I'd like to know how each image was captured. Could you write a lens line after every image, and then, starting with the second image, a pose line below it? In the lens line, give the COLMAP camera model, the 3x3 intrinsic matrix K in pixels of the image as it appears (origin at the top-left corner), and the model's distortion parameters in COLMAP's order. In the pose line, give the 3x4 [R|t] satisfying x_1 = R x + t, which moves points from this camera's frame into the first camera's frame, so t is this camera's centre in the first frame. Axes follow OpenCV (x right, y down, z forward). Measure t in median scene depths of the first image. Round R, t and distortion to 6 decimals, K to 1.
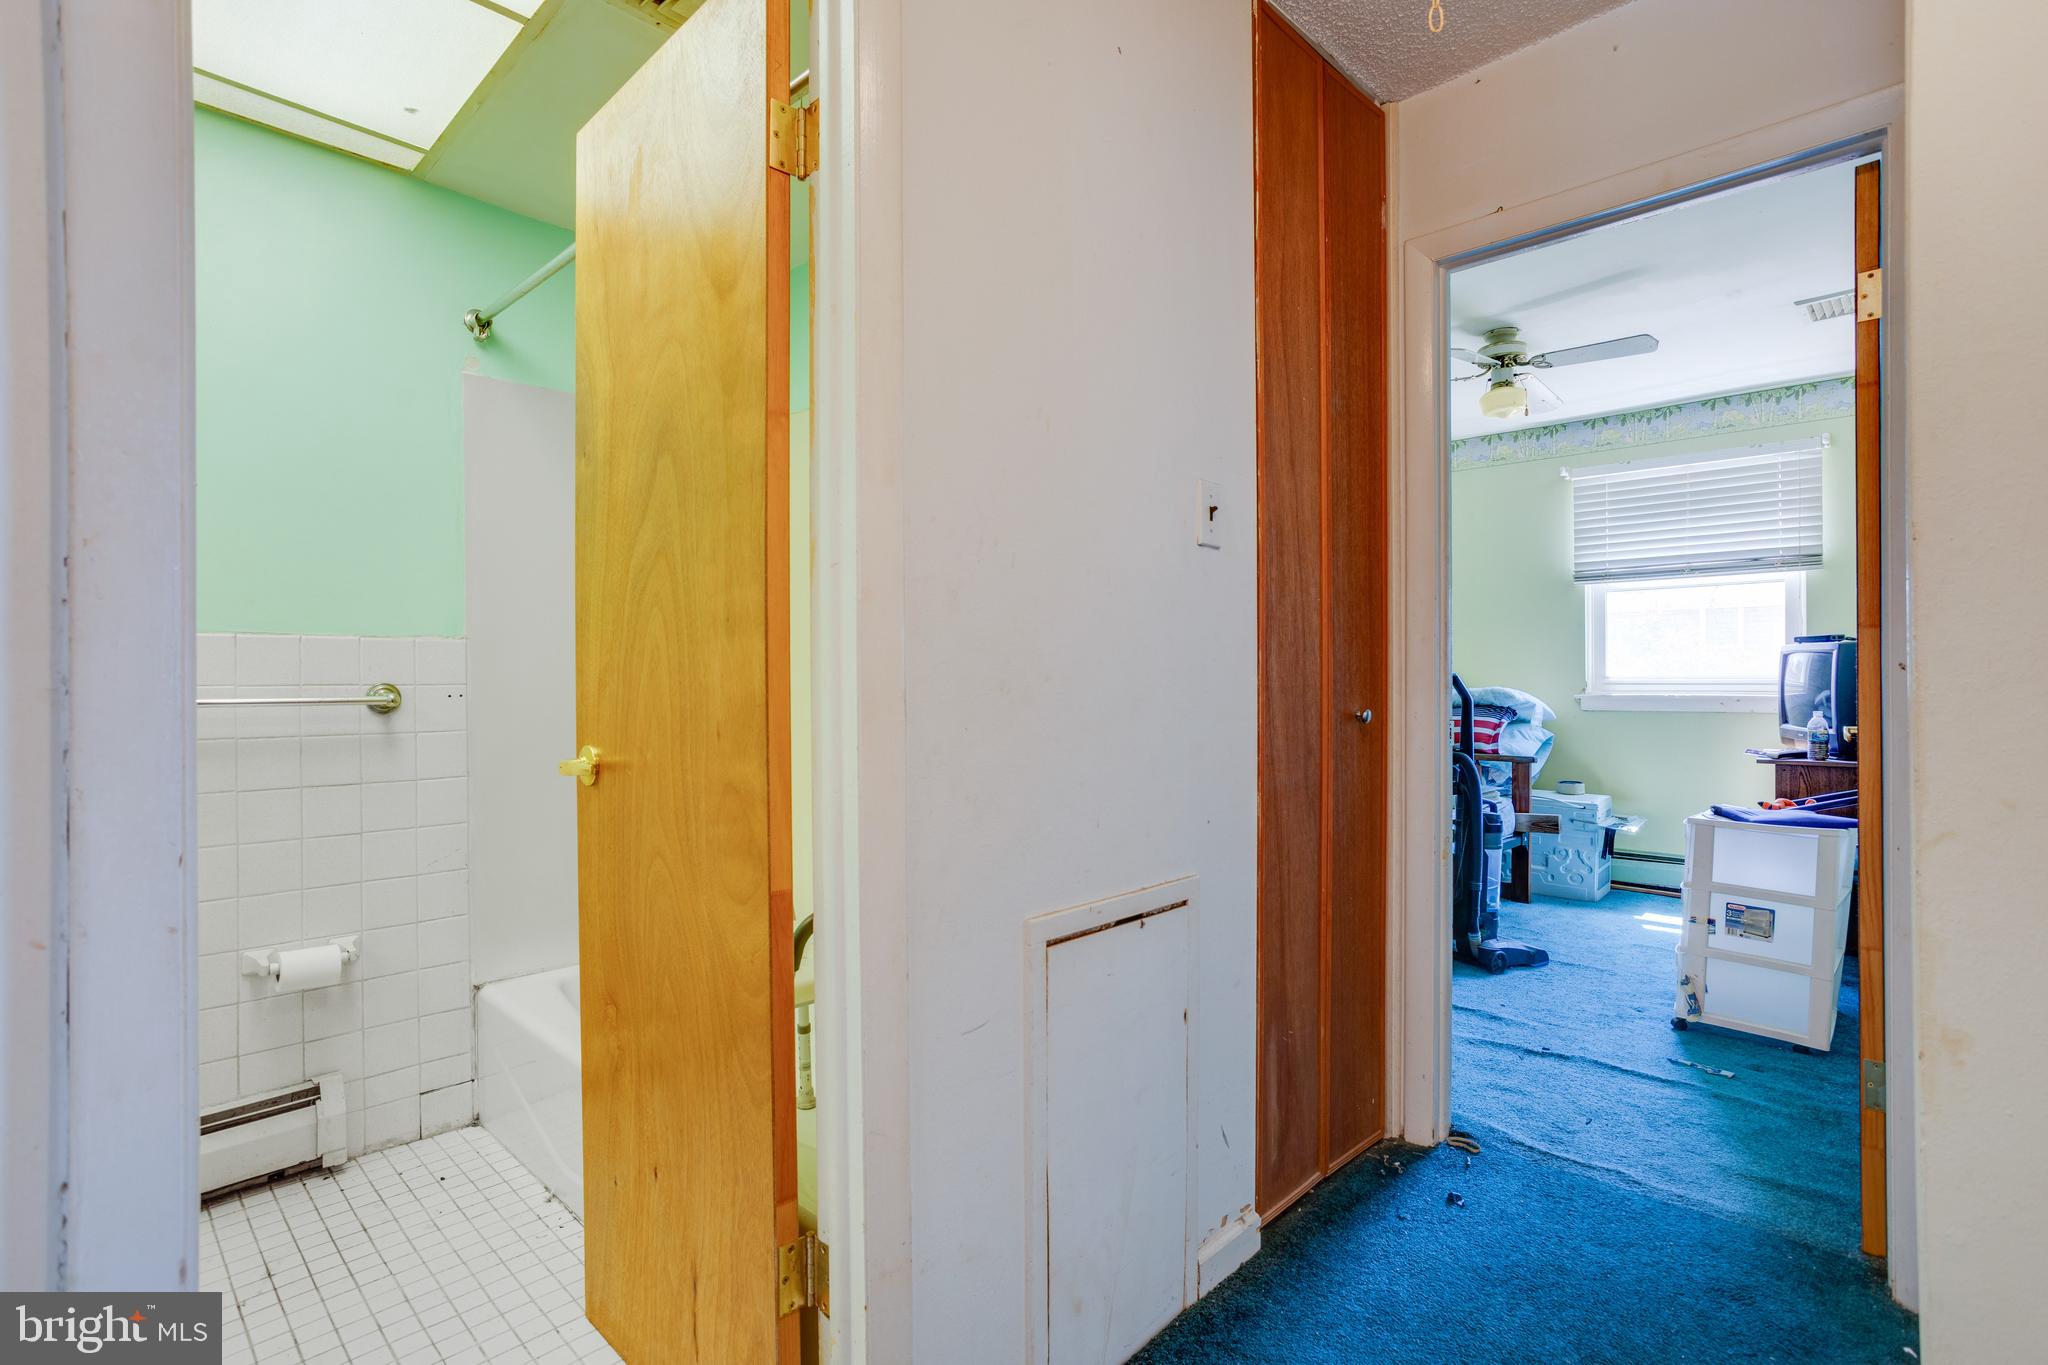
lens RADIAL K [[983.3, 0, 1018.2], [0, 983.3, 675.3], [0, 0, 1]] dist [-0.055686, 0.039348]
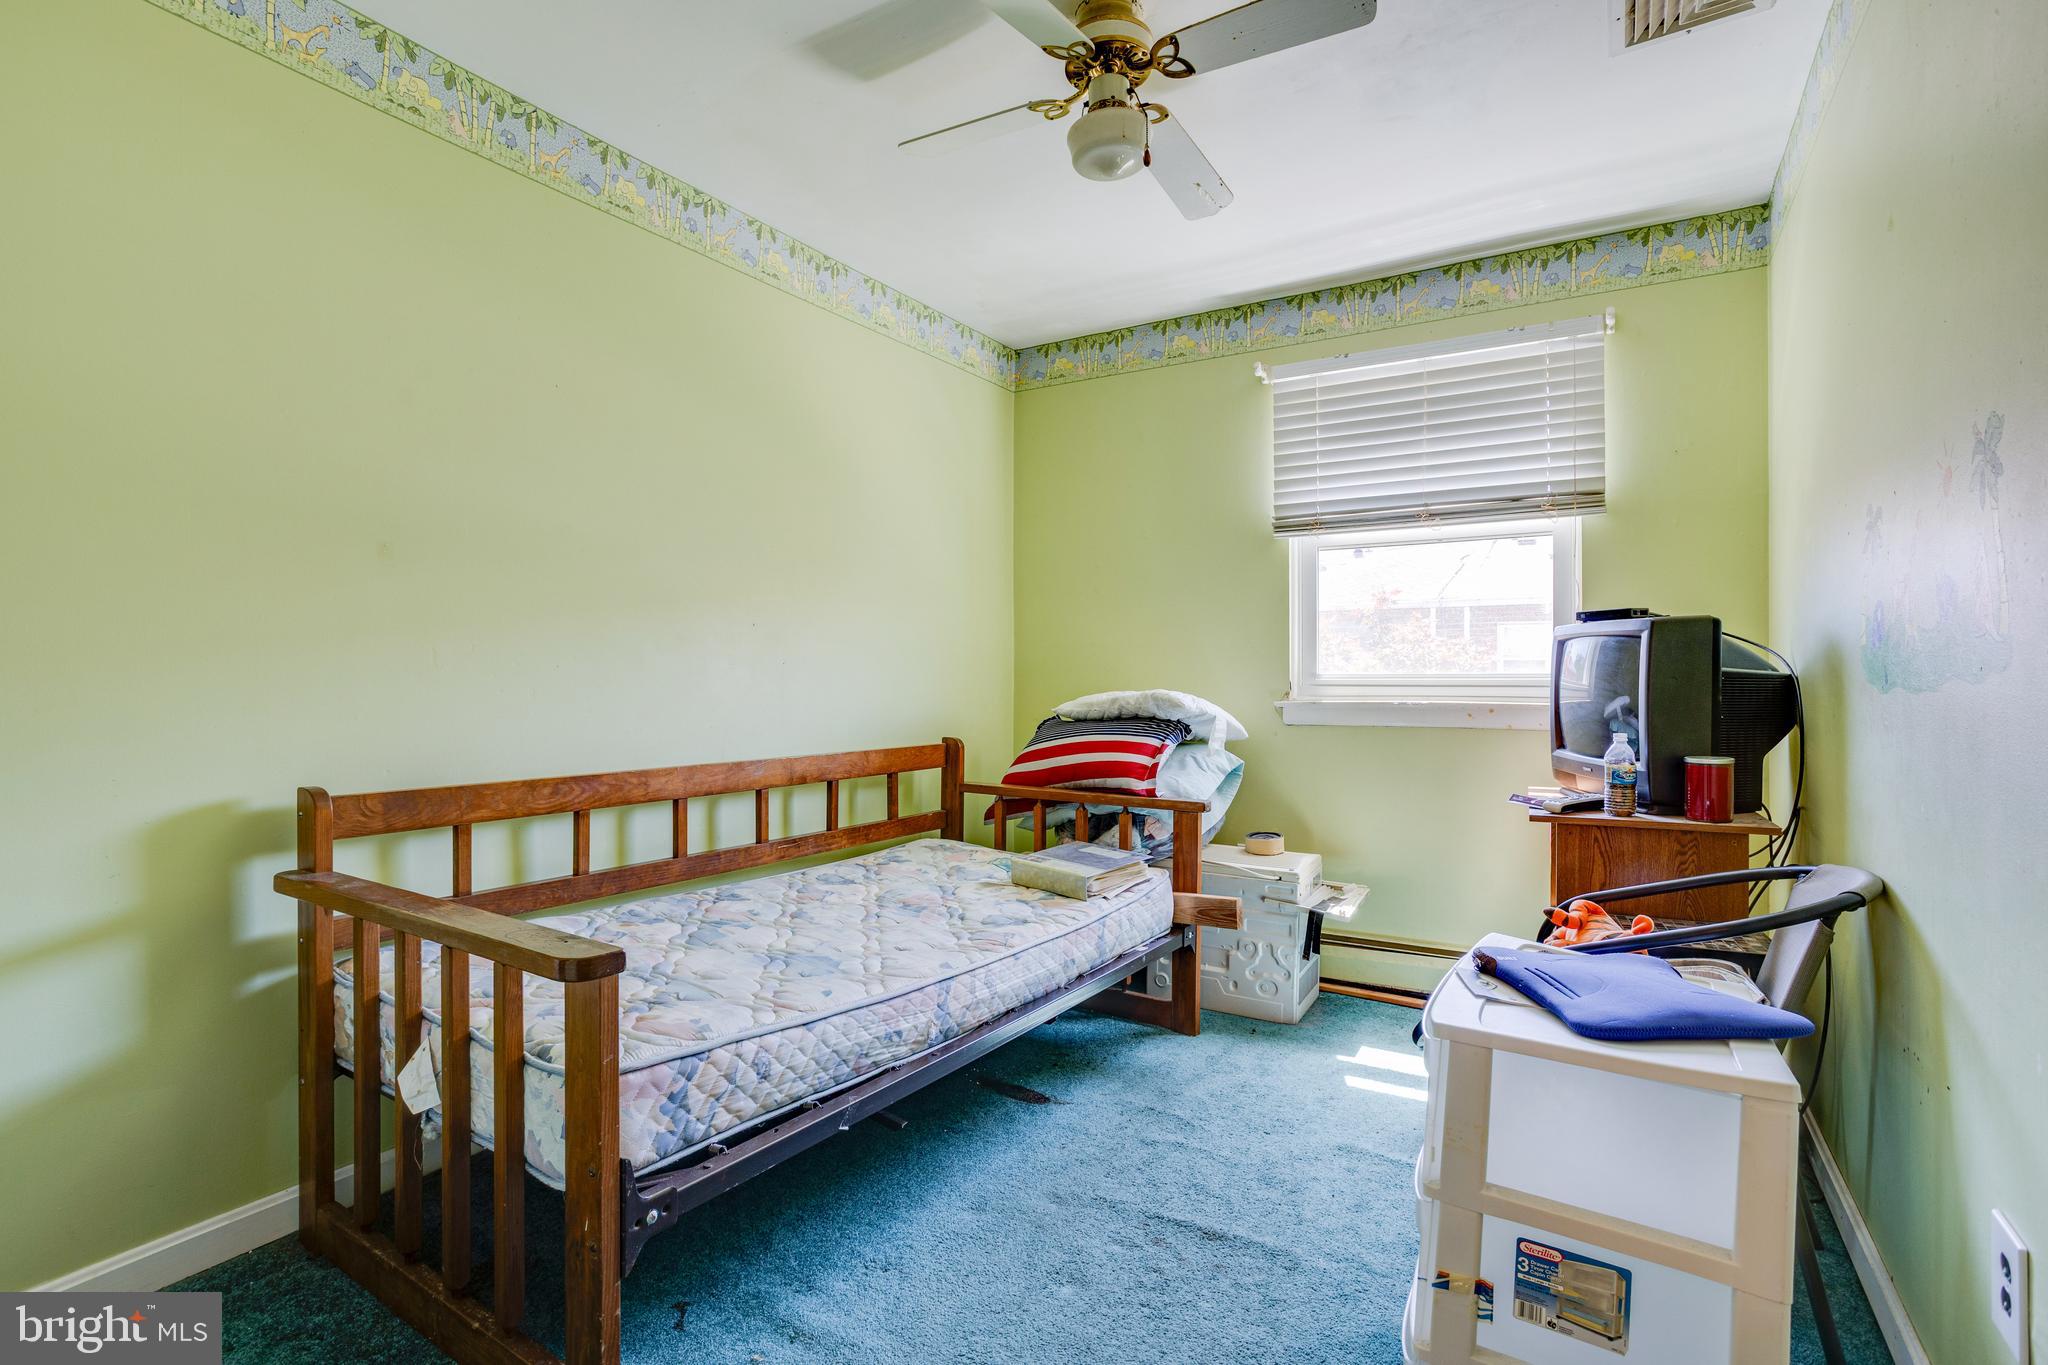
lens RADIAL K [[983.3, 0, 1018.2], [0, 983.3, 675.3], [0, 0, 1]] dist [-0.055686, 0.039348]
pose [[0.976744, 0.001729, 0.214403, 0.286447], [-0.002360, 0.999994, 0.002688, 0.000816], [-0.214397, -0.003132, 0.976742, 0.420453]]
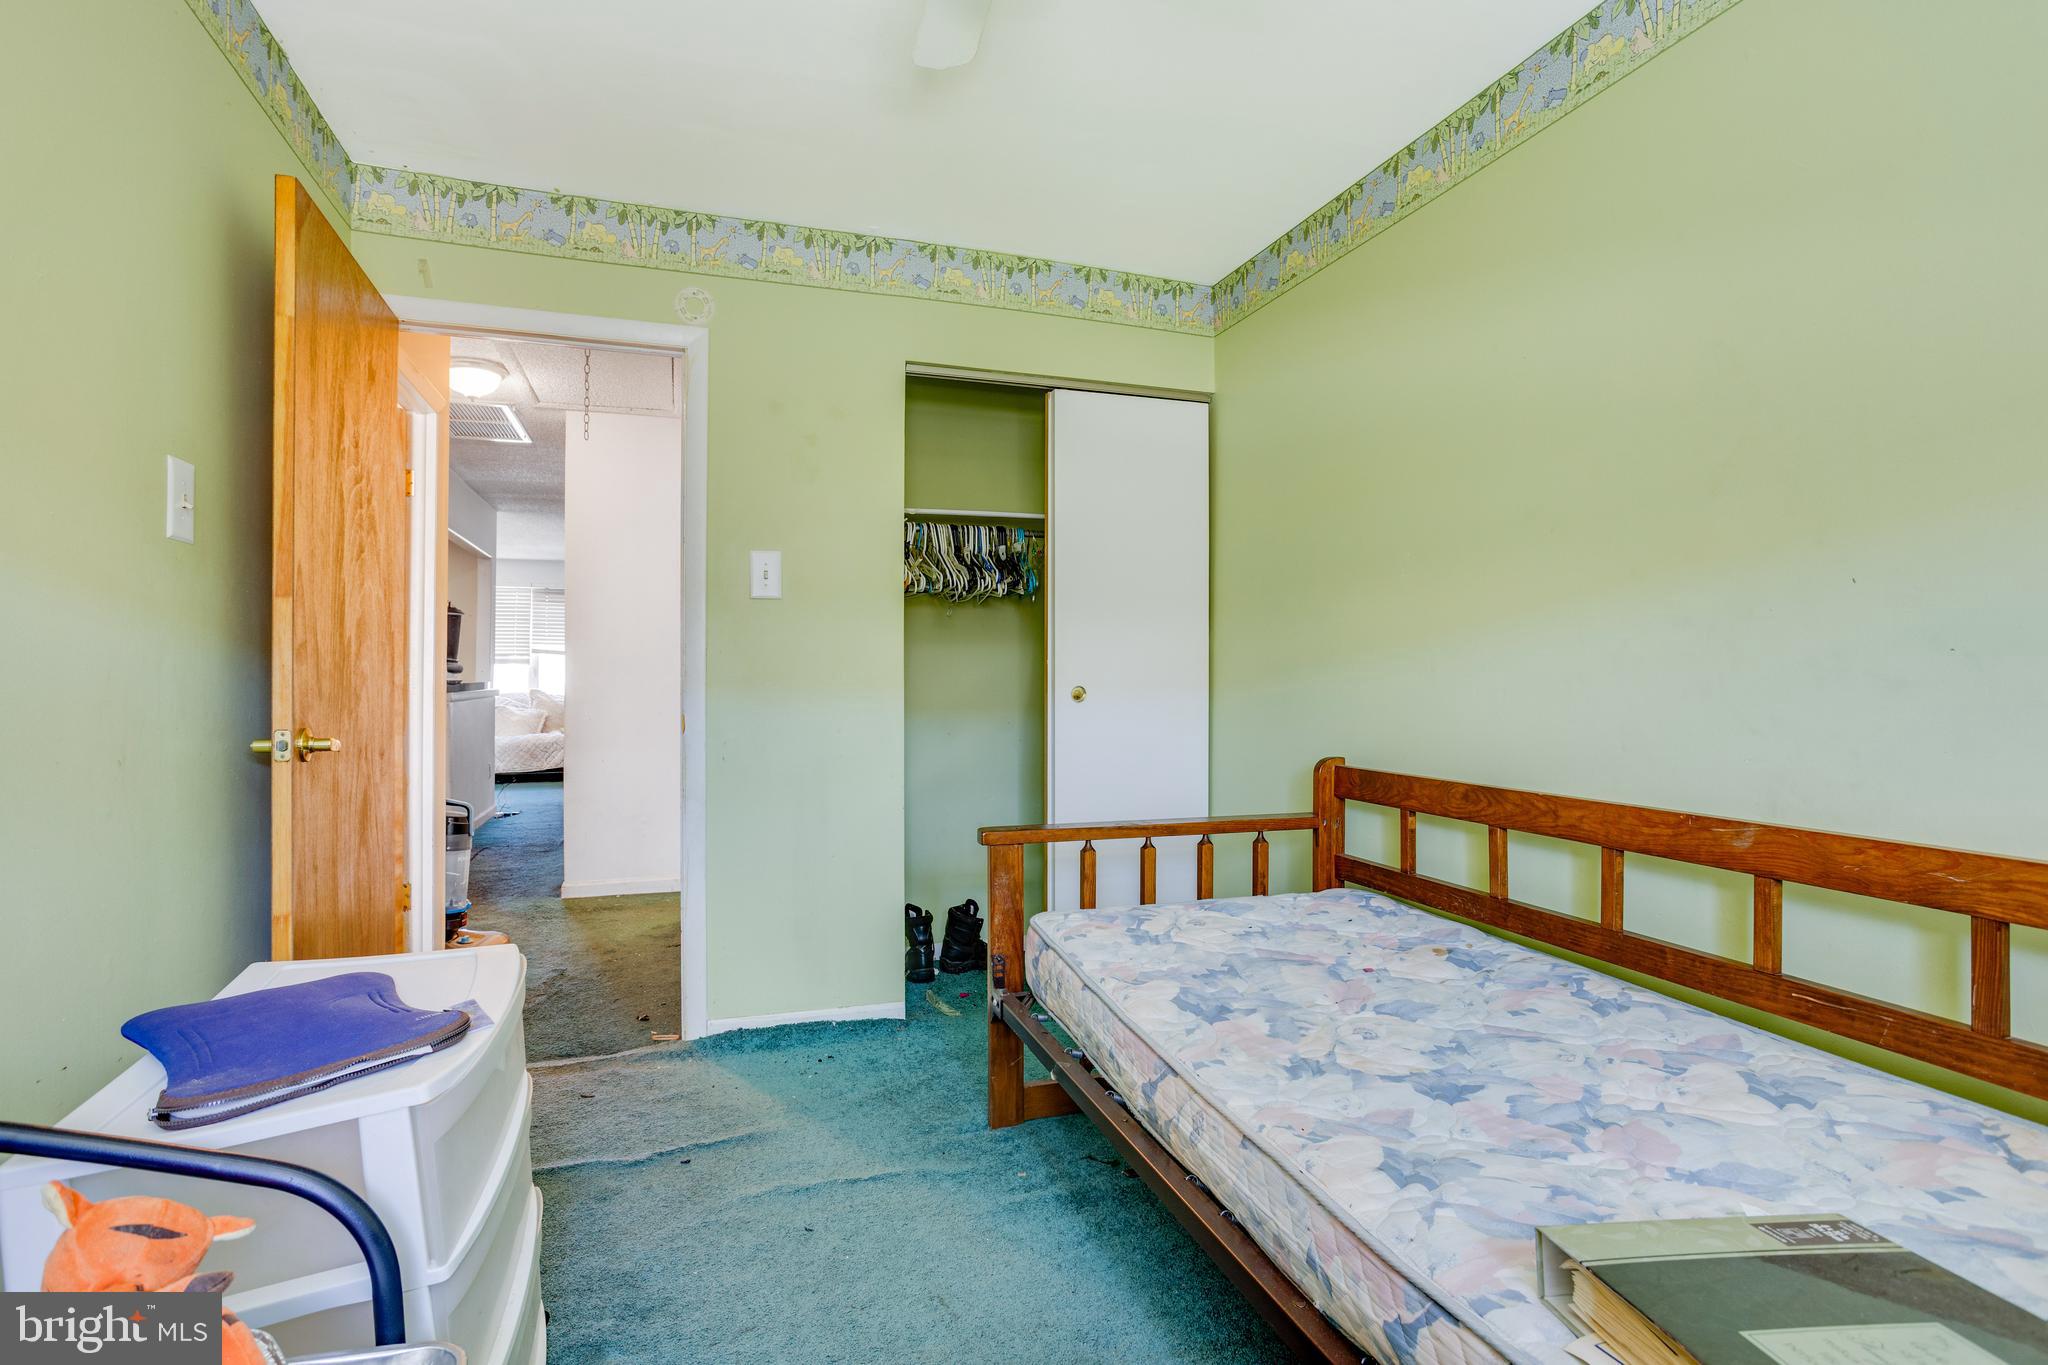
lens RADIAL K [[983.3, 0, 1018.2], [0, 983.3, 675.3], [0, 0, 1]] dist [-0.055686, 0.039348]
pose [[-0.443376, -0.006458, -0.896312, 0.522879], [0.002640, 0.999960, -0.008511, 0.003534], [0.896332, -0.006140, -0.443342, 0.745640]]
